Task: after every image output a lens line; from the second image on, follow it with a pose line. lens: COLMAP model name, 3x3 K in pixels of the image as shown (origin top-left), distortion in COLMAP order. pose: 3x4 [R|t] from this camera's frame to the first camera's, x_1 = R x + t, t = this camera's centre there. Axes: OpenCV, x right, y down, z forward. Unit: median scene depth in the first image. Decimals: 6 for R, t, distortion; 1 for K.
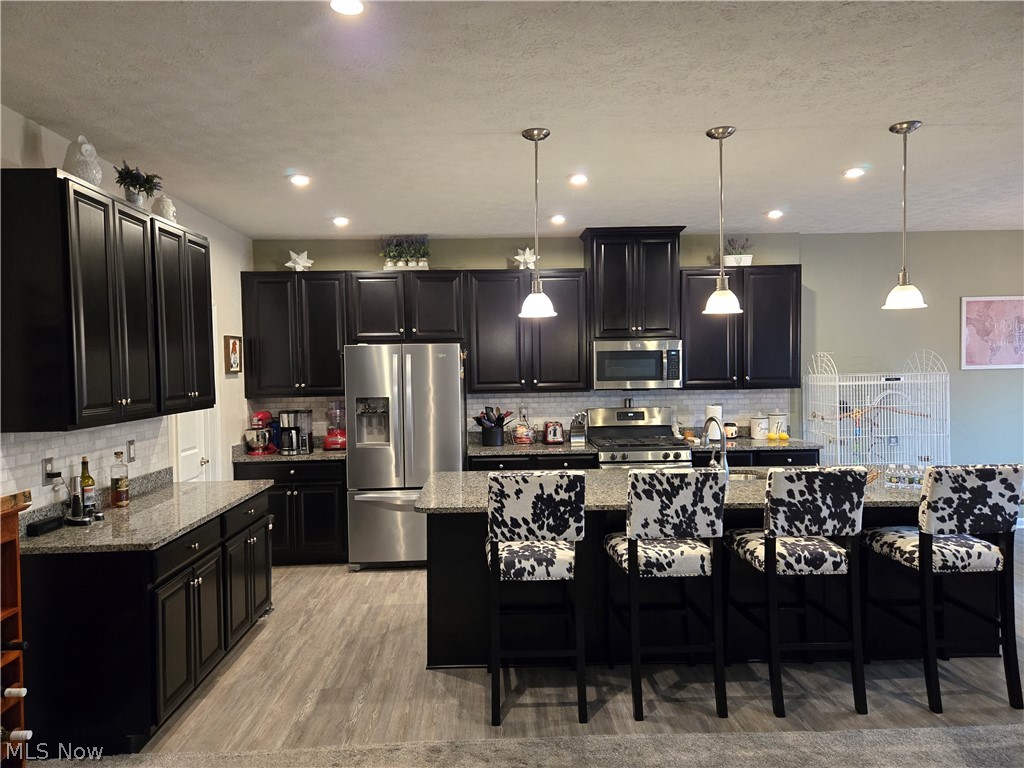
lens RADIAL K [[687.7, 0, 512.0], [0, 687.7, 384.0], [0, 0, 1]] dist [0.080195, -0.067405]
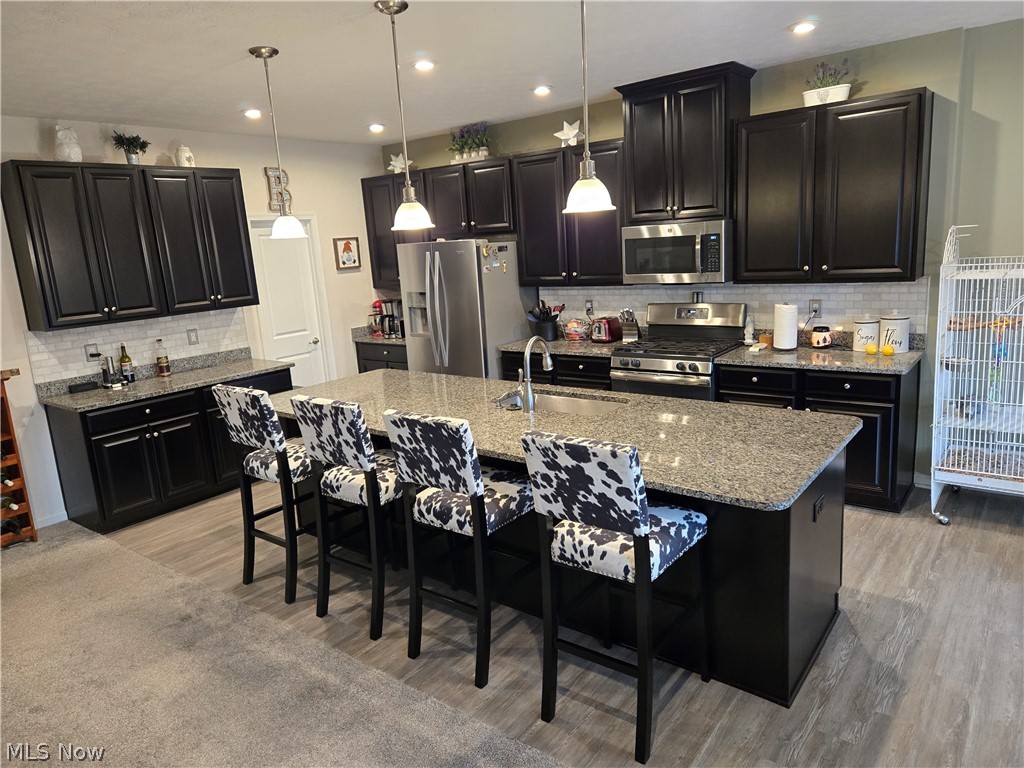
lens RADIAL K [[687.7, 0, 512.0], [0, 687.7, 384.0], [0, 0, 1]] dist [0.080195, -0.067405]
pose [[0.761748, 0.102246, -0.639755, 1.058304], [0.035425, 0.979417, 0.198712, -0.084962], [0.646905, -0.174032, 0.742447, 0.431282]]
